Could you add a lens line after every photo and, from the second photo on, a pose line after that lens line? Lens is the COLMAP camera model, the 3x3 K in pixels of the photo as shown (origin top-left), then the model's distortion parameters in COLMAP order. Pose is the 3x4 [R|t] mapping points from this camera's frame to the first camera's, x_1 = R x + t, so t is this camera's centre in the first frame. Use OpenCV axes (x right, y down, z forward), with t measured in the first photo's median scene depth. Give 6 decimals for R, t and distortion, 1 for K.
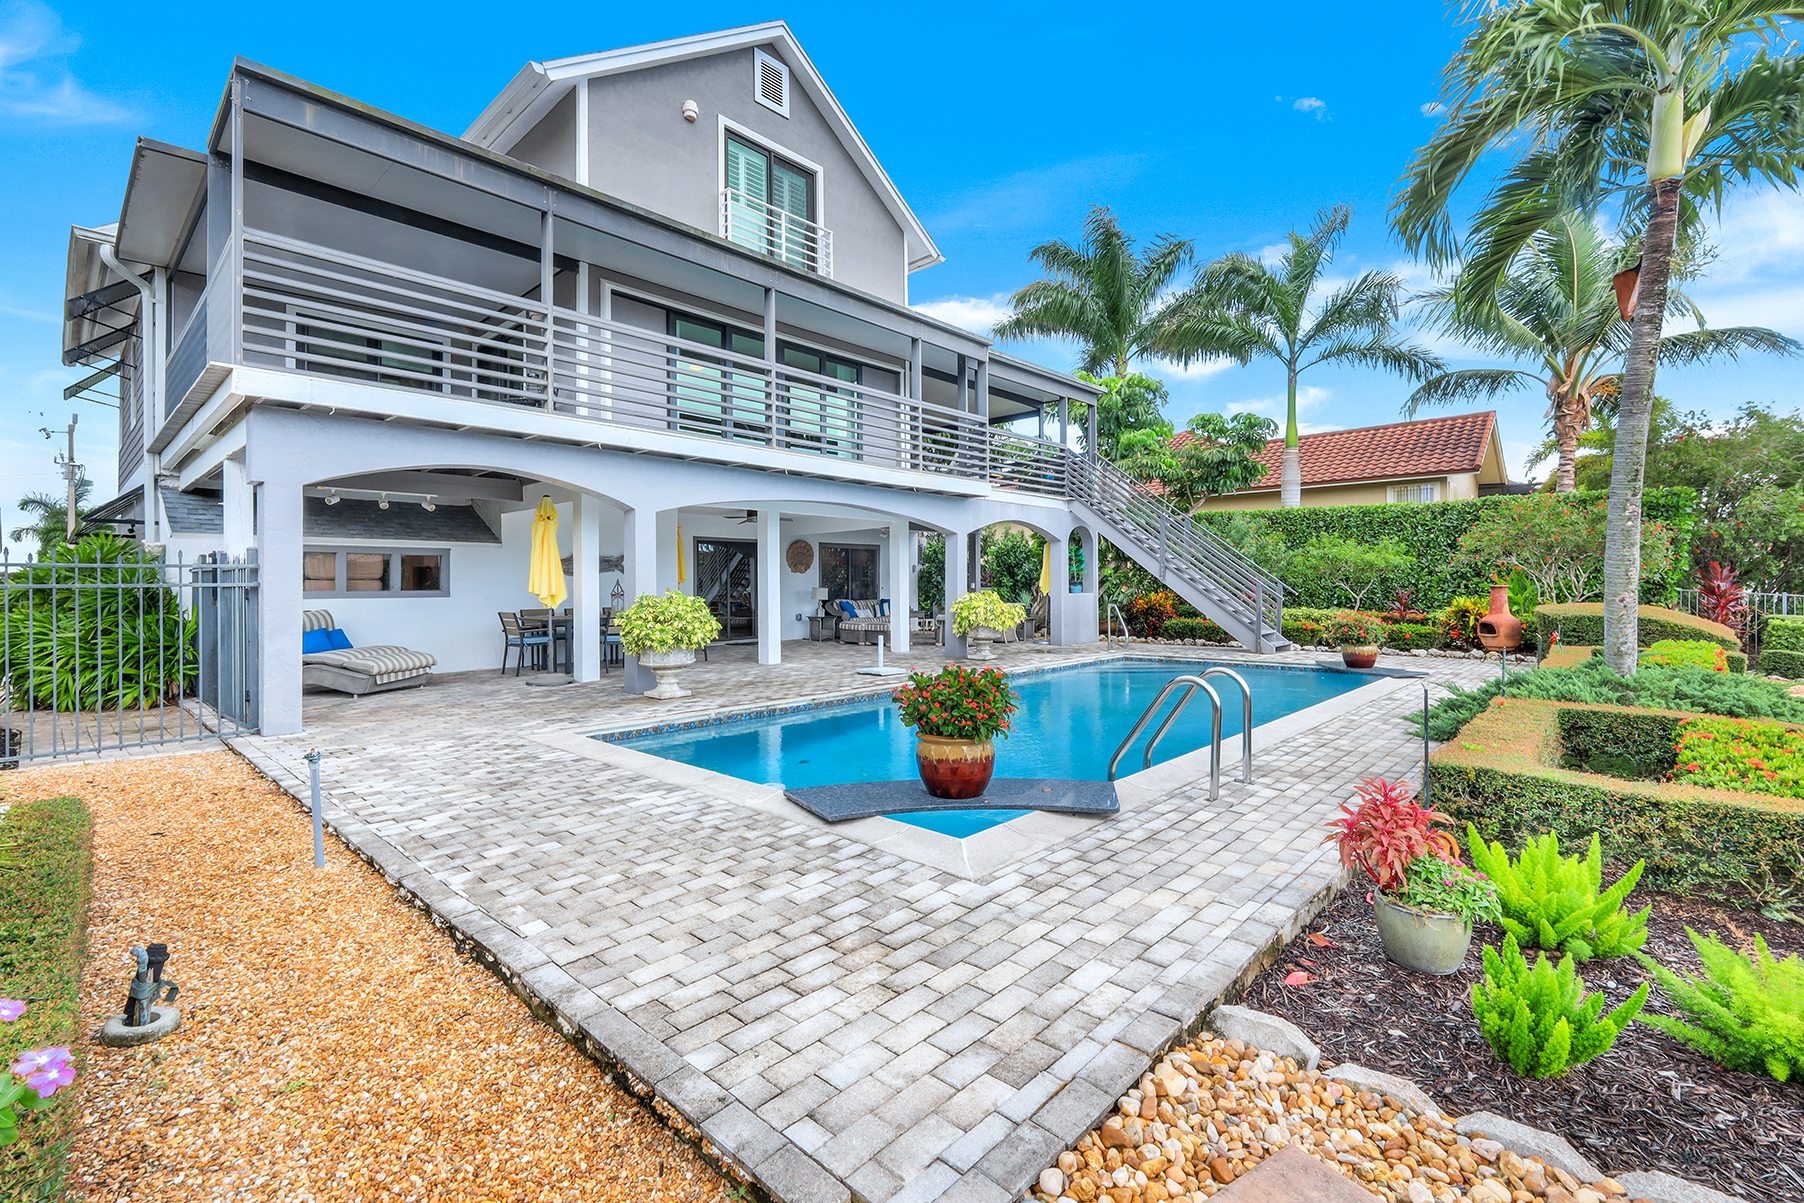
lens RADIAL K [[790.9, 0, 897.3], [0, 790.9, 576.9], [0, 0, 1]] dist [0.000475, 0.000066]
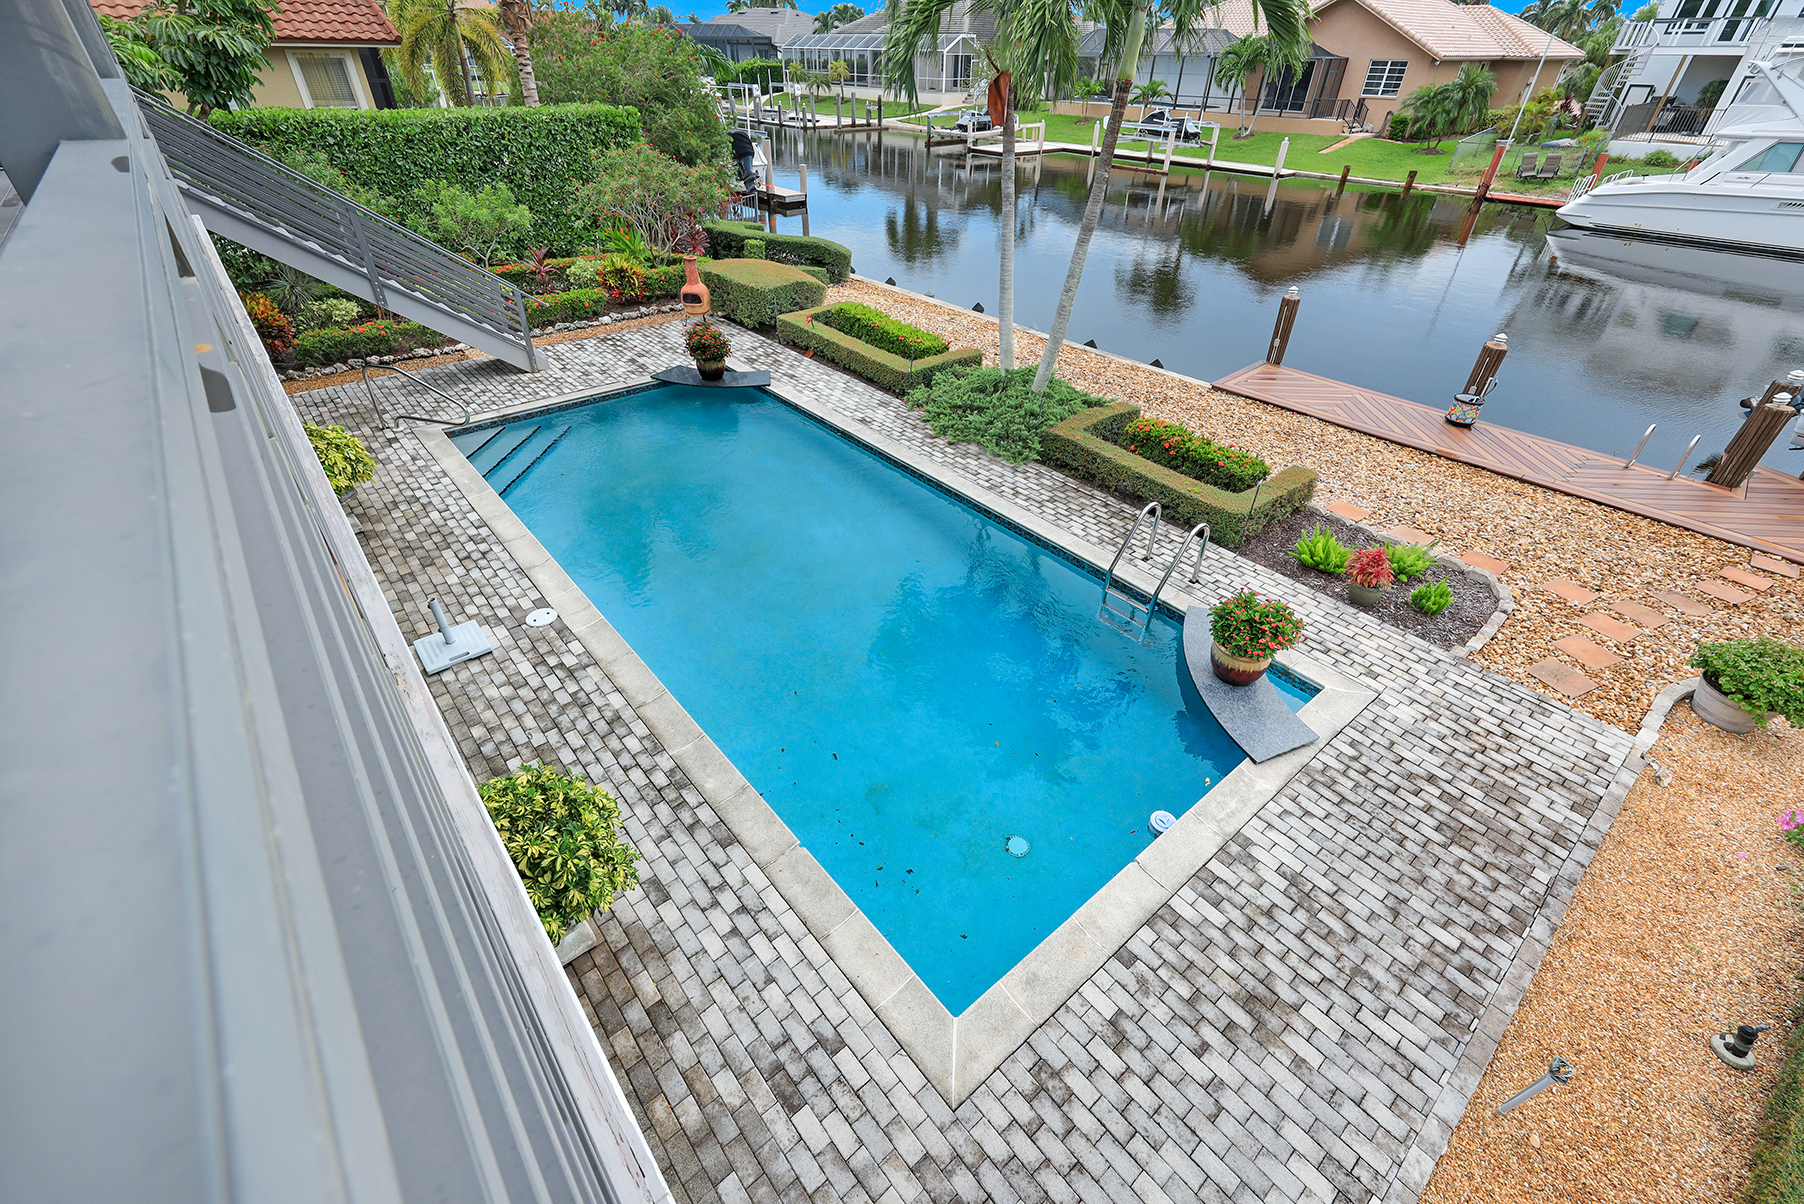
lens RADIAL K [[770.5, 0, 902.0], [0, 770.5, 602.0], [0, 0, 1]] dist [0.002511, 0.000127]
pose [[0.125594, -0.570224, 0.811832, -1.247510], [-0.027049, 0.816039, 0.577363, -0.737279], [-0.991713, -0.094473, 0.087066, 1.723313]]
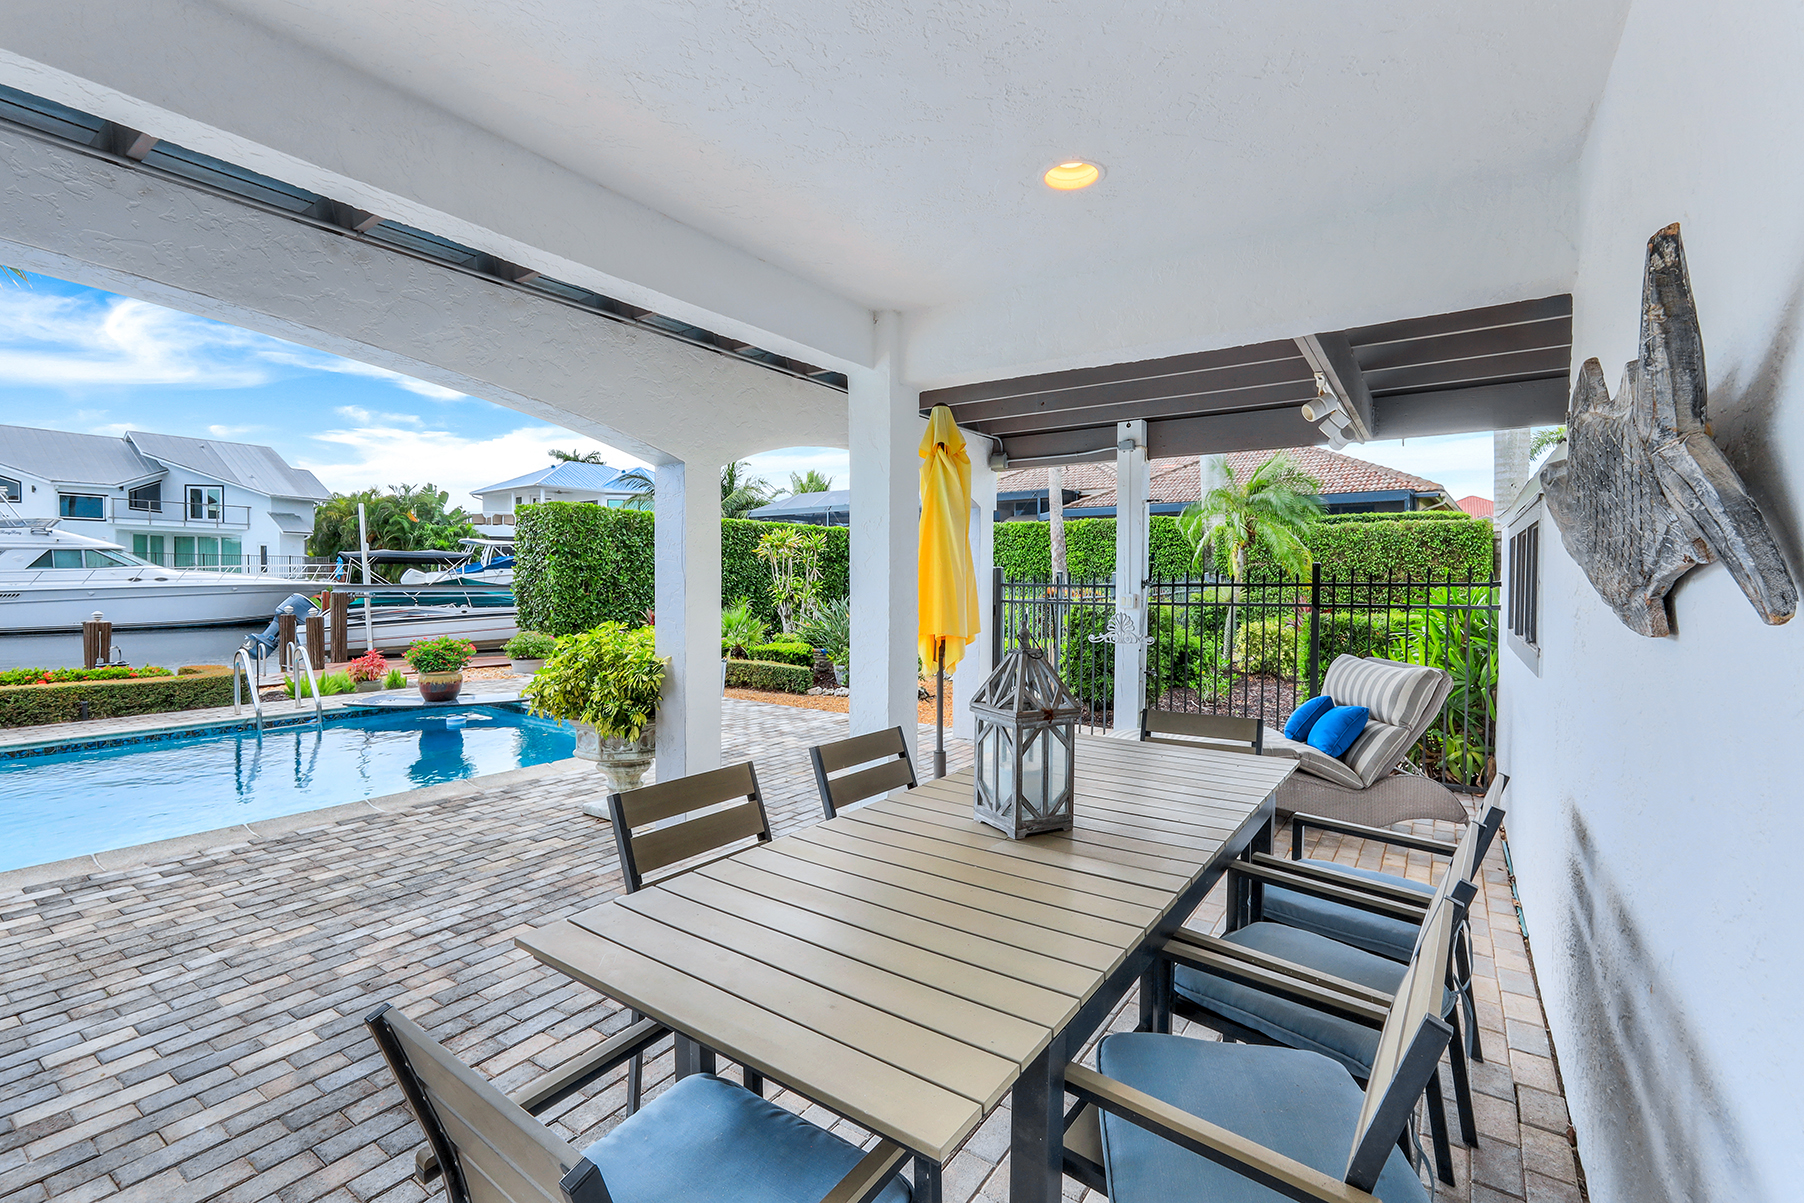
lens RADIAL K [[745.4, 0, 901.8], [0, 745.4, 592.7], [0, 0, 1]] dist [0.000199, 0.000062]
pose [[-0.988422, -0.006769, -0.151581, -0.942599], [-0.008329, 0.999919, 0.009655, -0.043169], [0.151503, 0.010806, -0.988398, 3.559331]]
